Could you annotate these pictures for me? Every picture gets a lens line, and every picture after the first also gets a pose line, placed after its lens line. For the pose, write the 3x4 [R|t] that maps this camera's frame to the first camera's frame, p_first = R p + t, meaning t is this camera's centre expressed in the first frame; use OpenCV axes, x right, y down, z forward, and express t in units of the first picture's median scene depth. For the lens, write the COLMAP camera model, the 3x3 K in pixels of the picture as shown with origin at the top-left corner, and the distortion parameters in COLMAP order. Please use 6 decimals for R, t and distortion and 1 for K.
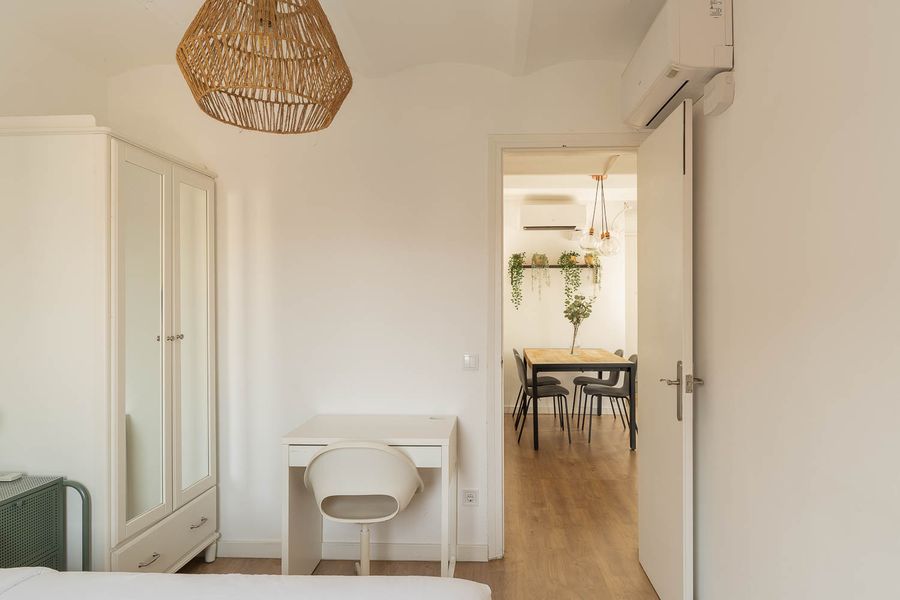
lens RADIAL K [[573.8, 0, 478.2], [0, 573.8, 299.4], [0, 0, 1]] dist [-0.003626, -0.000535]
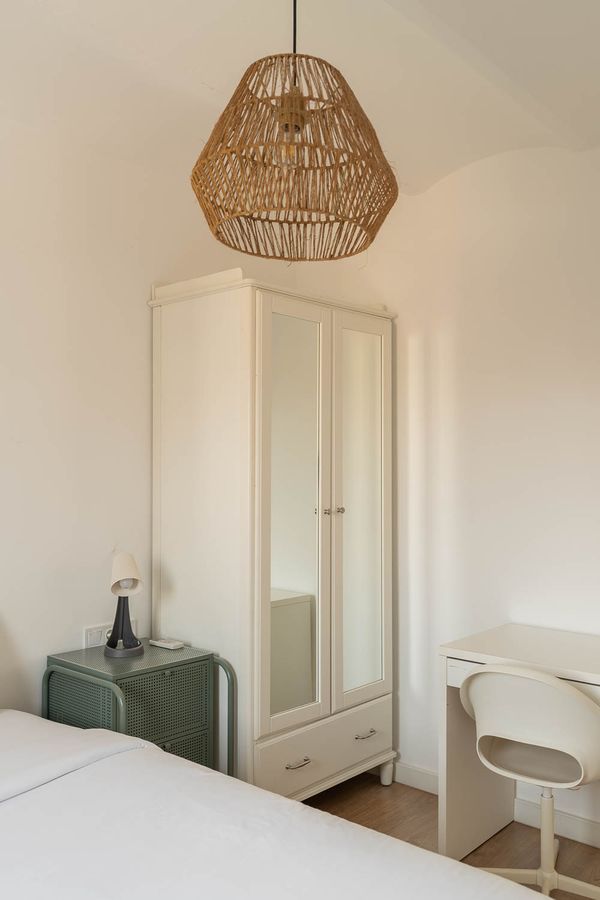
lens RADIAL K [[757.0, 0, 301.0], [0, 757.0, 463.8], [0, 0, 1]] dist [0.000669, 0.001256]
pose [[0.788803, -0.000614, -0.614645, 0.138821], [-0.001425, 0.999995, -0.002827, -0.000794], [0.614644, 0.003106, 0.788799, 0.083807]]
